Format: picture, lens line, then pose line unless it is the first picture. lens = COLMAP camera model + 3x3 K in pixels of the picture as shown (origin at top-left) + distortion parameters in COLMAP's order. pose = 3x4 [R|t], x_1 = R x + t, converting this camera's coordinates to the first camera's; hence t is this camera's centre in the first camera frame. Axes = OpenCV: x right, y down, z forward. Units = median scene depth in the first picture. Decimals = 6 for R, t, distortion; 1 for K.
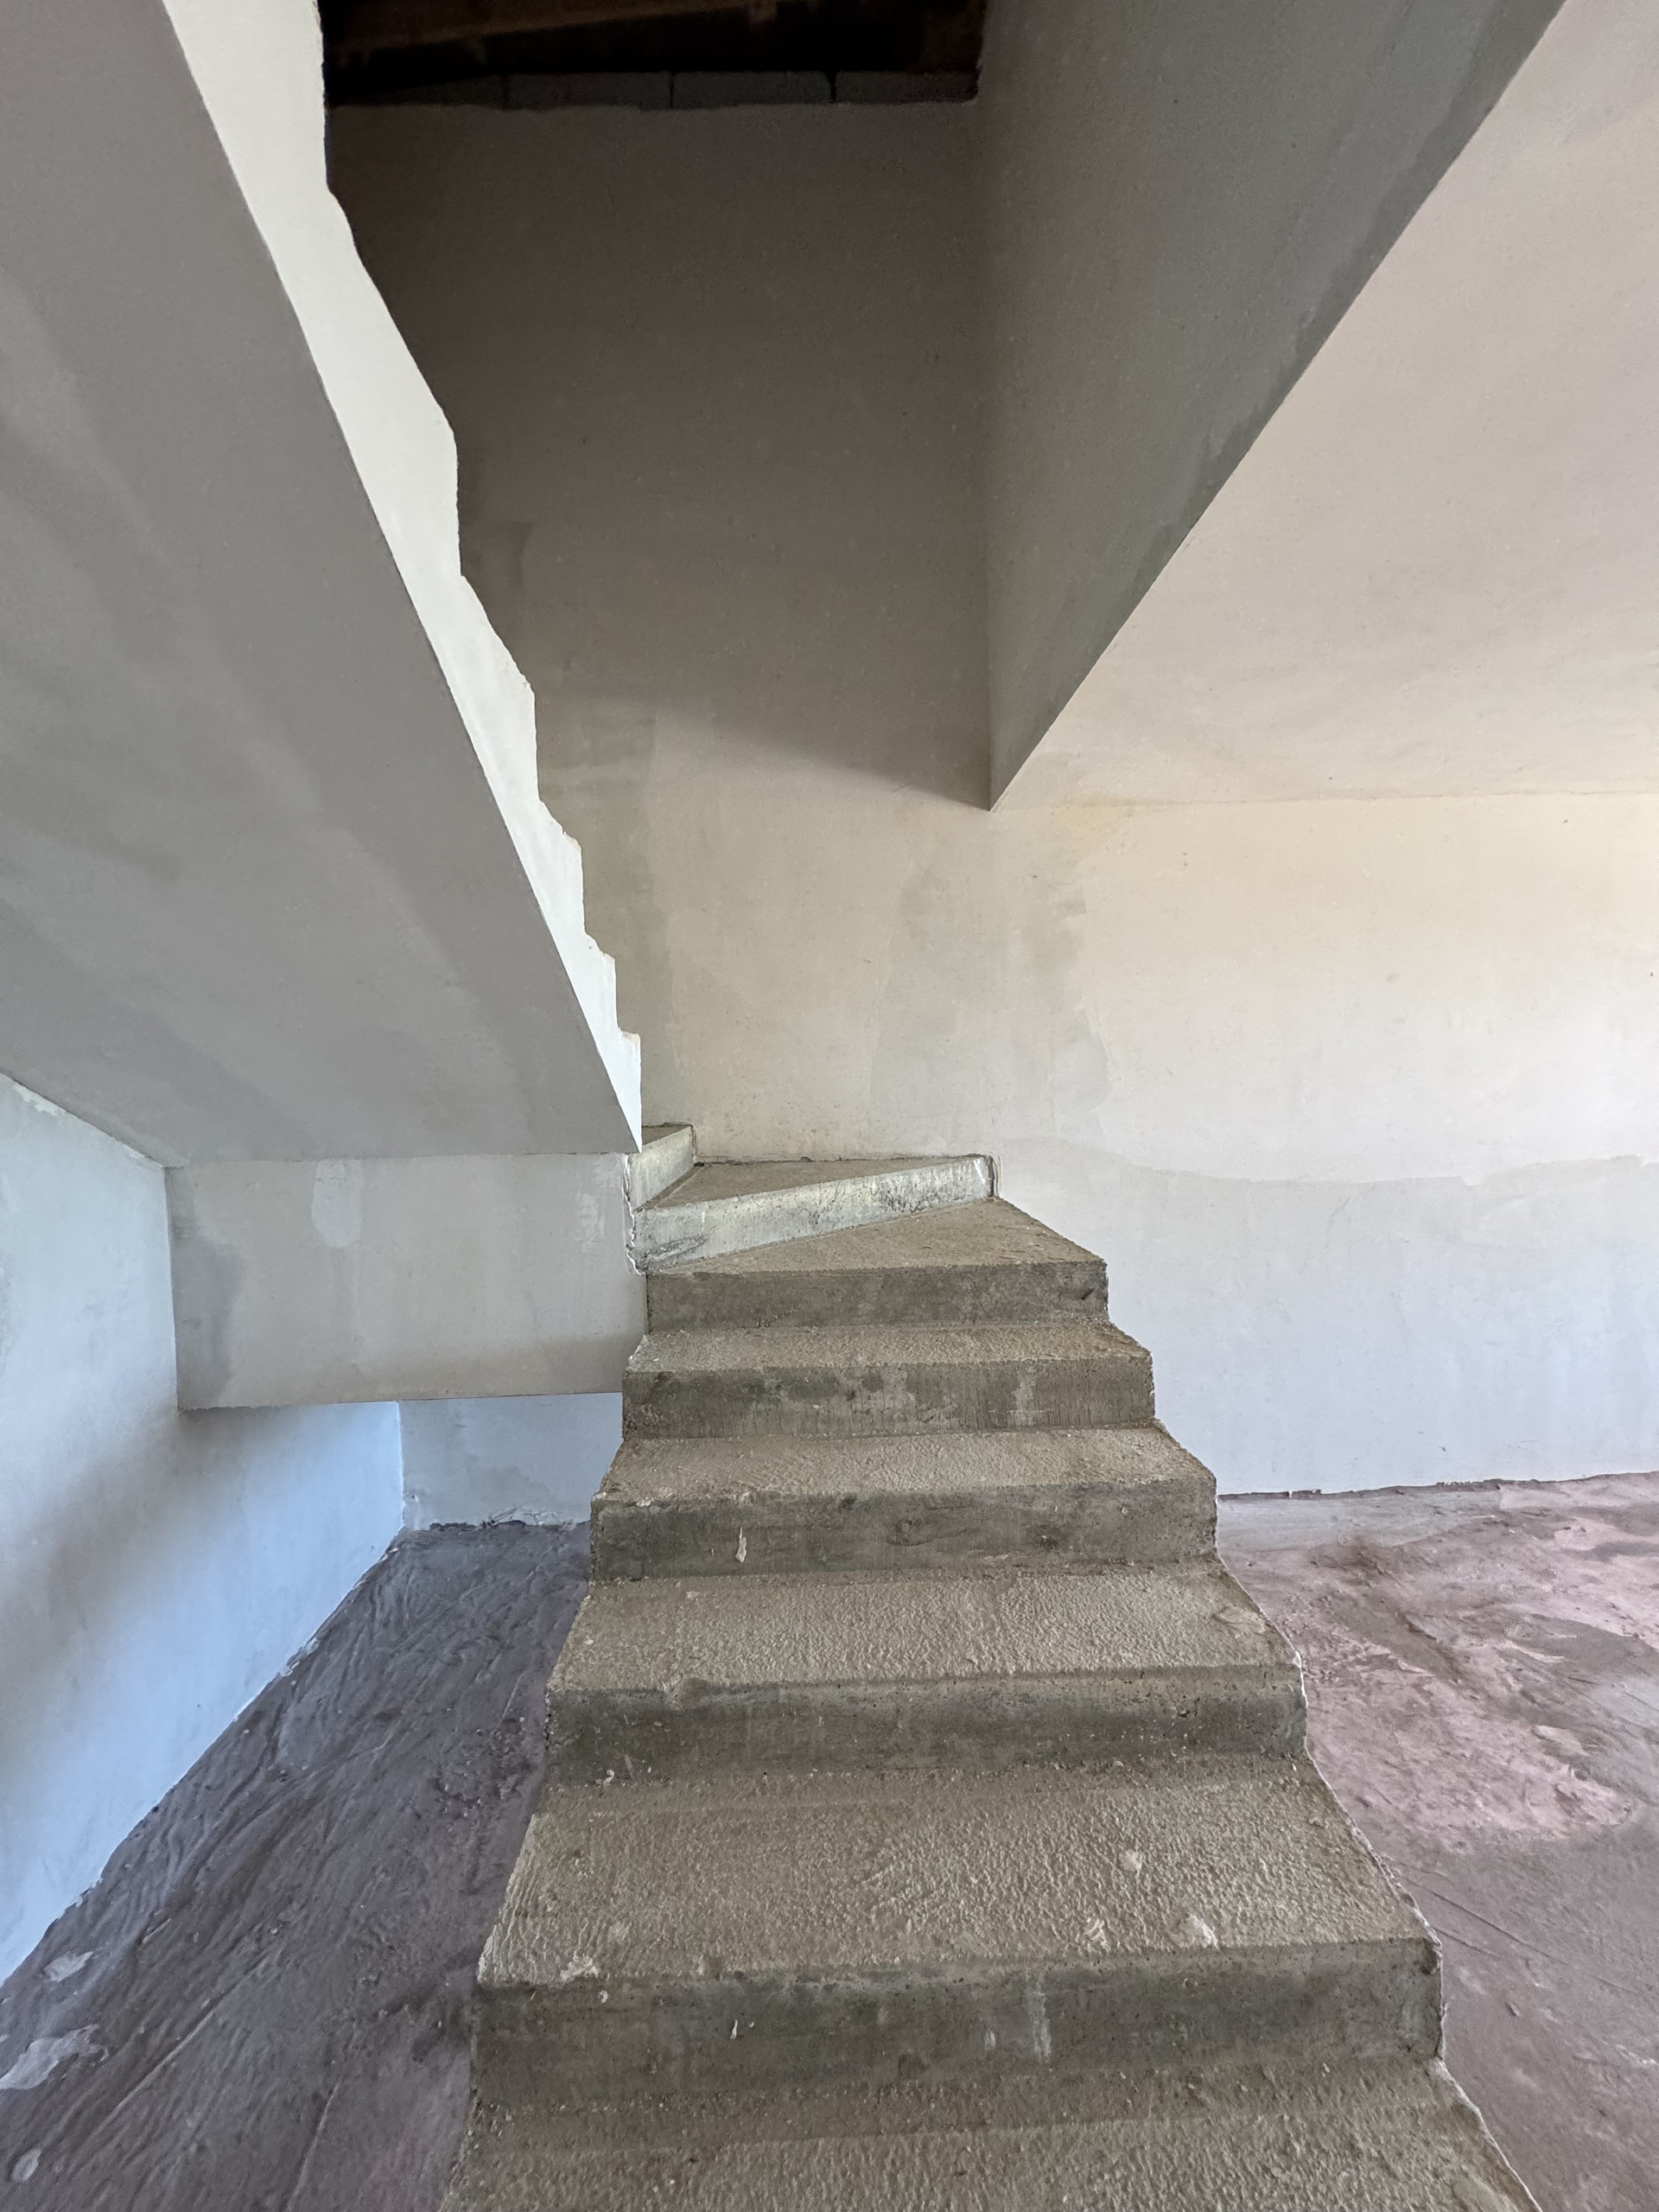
lens RADIAL K [[893.9, 0, 836.3], [0, 893.9, 1096.1], [0, 0, 1]] dist [0.002225, 0.000066]
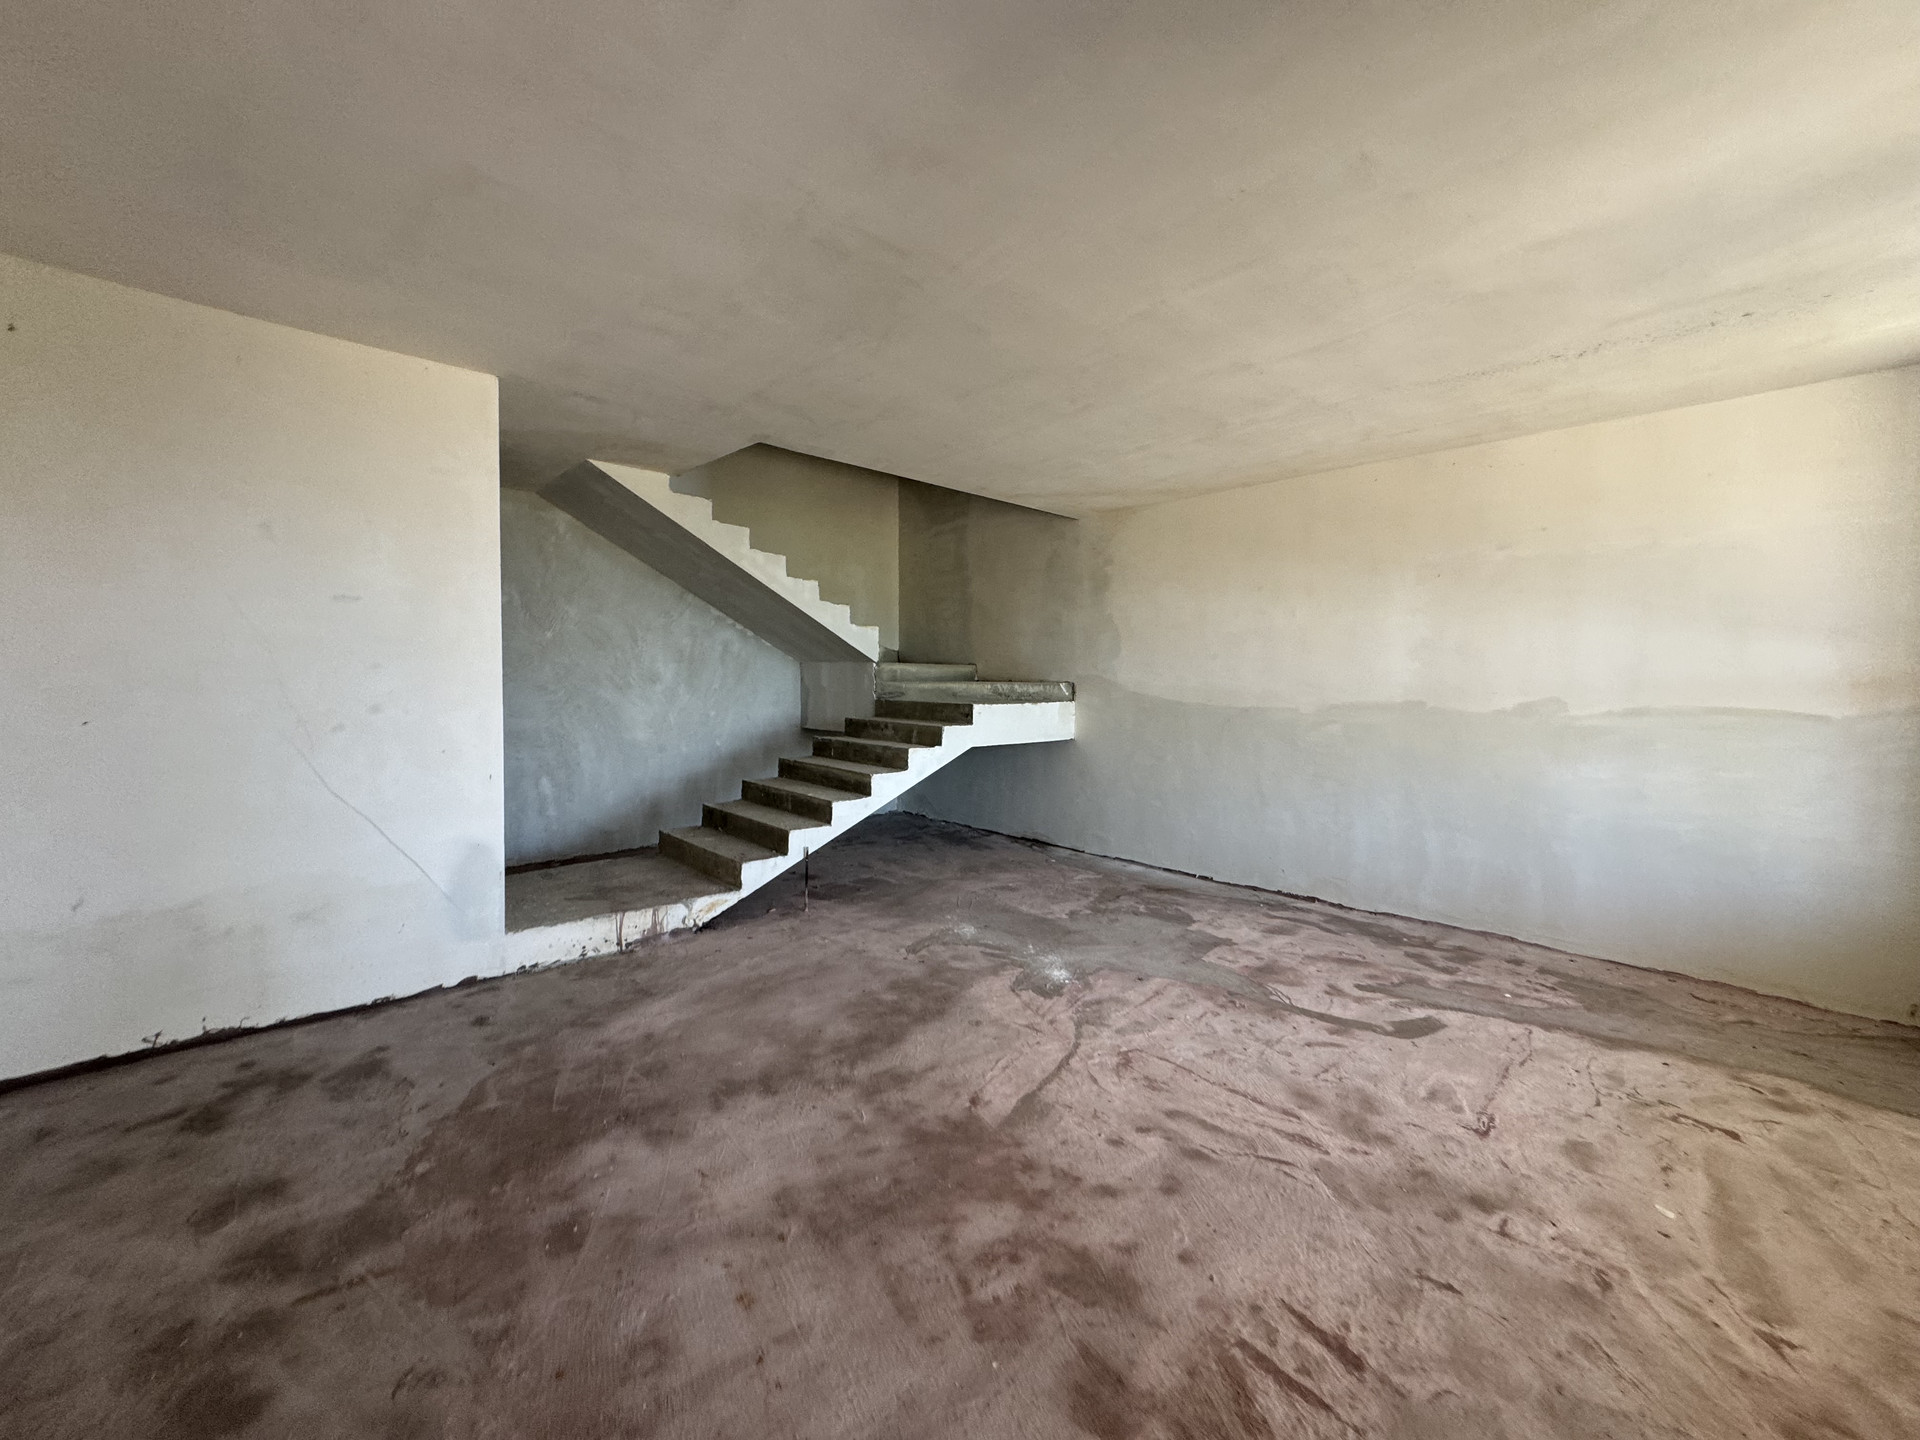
lens RADIAL K [[775.9, 0, 955.8], [0, 775.9, 725.9], [0, 0, 1]] dist [0.002225, 0.000066]
pose [[0.649405, 0.080050, -0.756218, 1.500996], [-0.049603, 0.996785, 0.062918, 0.072327], [0.758823, -0.003349, 0.651288, -0.444662]]
